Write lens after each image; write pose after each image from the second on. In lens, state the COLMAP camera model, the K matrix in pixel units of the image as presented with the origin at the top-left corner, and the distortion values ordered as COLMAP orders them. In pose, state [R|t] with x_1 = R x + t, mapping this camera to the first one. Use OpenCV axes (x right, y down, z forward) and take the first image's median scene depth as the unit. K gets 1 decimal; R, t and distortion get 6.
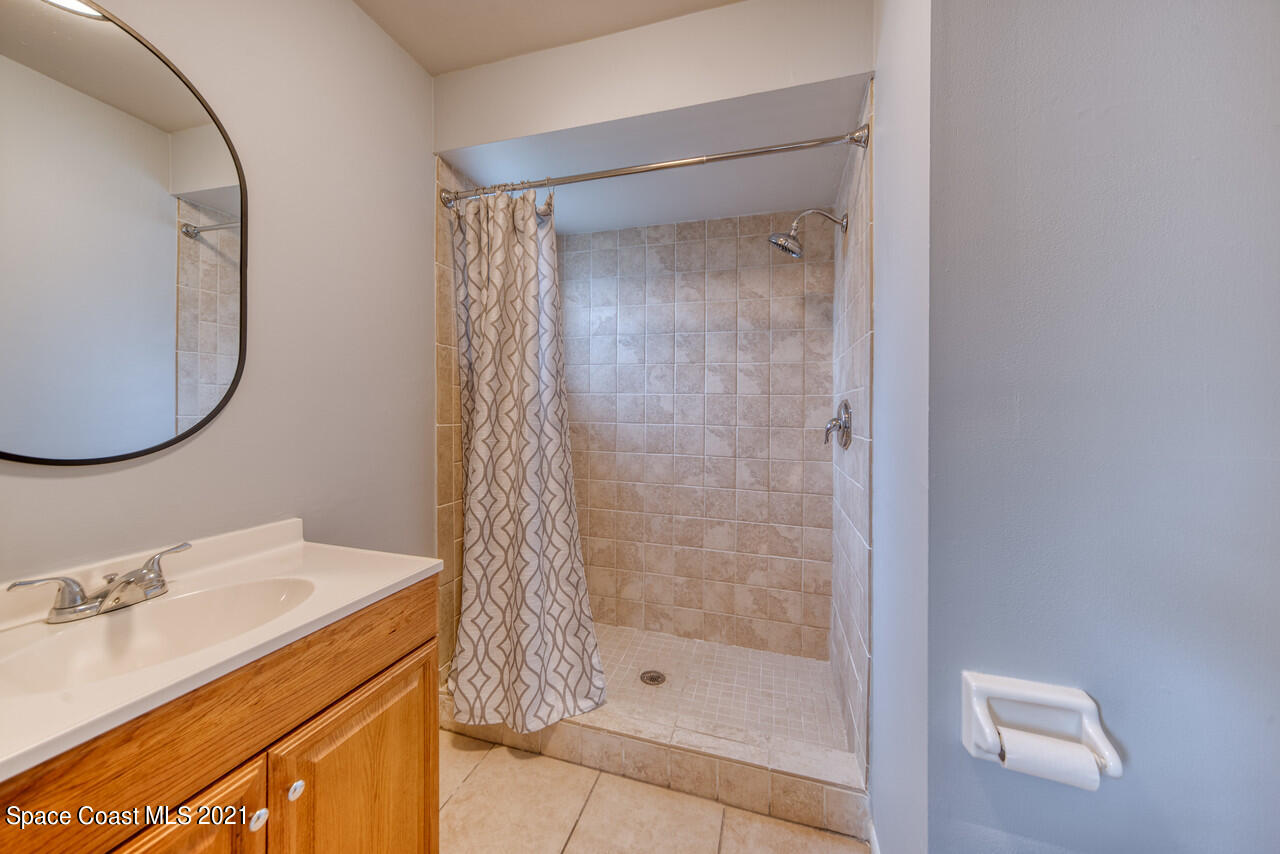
lens RADIAL K [[445.7, 0, 636.4], [0, 445.7, 419.2], [0, 0, 1]] dist [0.001406, 0.001579]
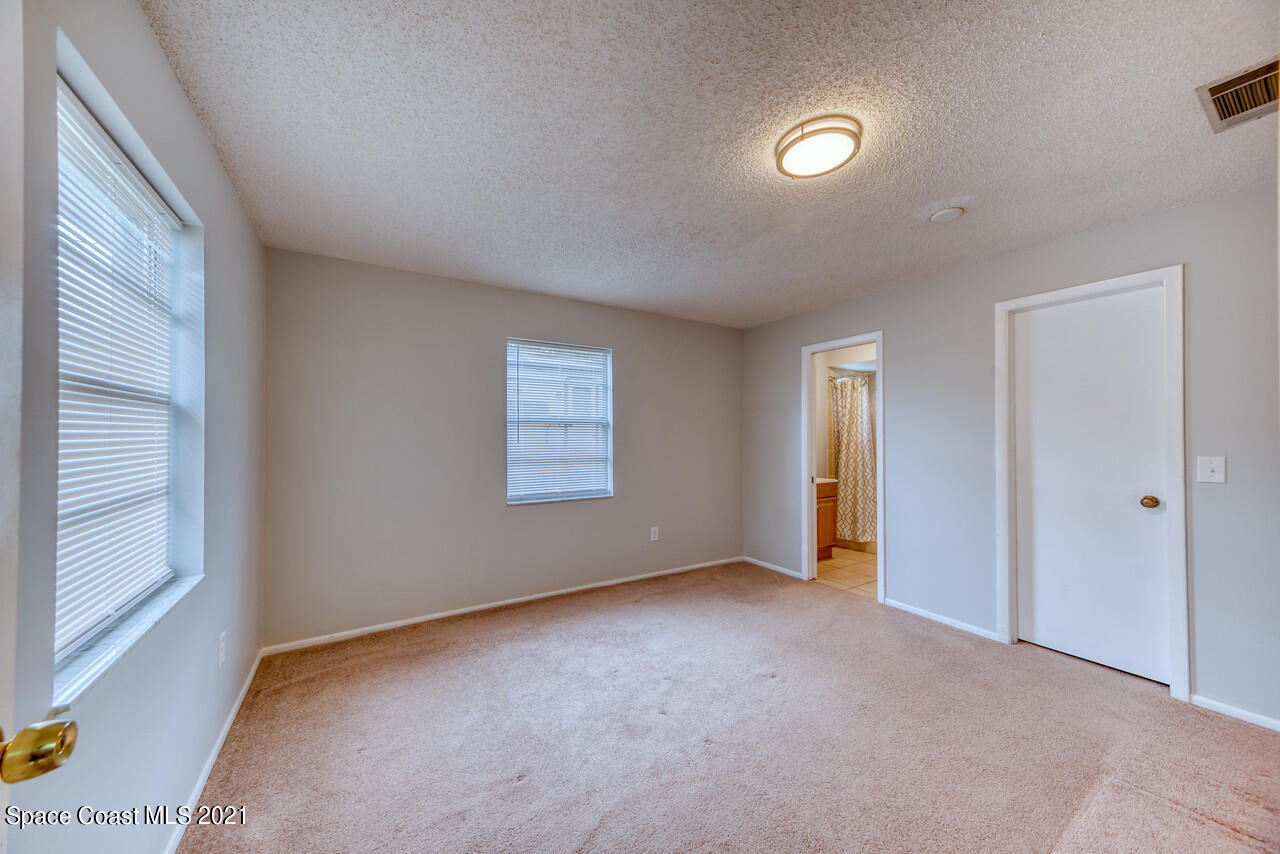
lens RADIAL K [[445.7, 0, 617.4], [0, 445.7, 434.5], [0, 0, 1]] dist [0.001406, 0.001579]
pose [[0.729289, -0.013780, -0.684067, 0.682152], [-0.014694, 0.999251, -0.035795, 0.038355], [0.684048, 0.036156, 0.728540, -2.515045]]
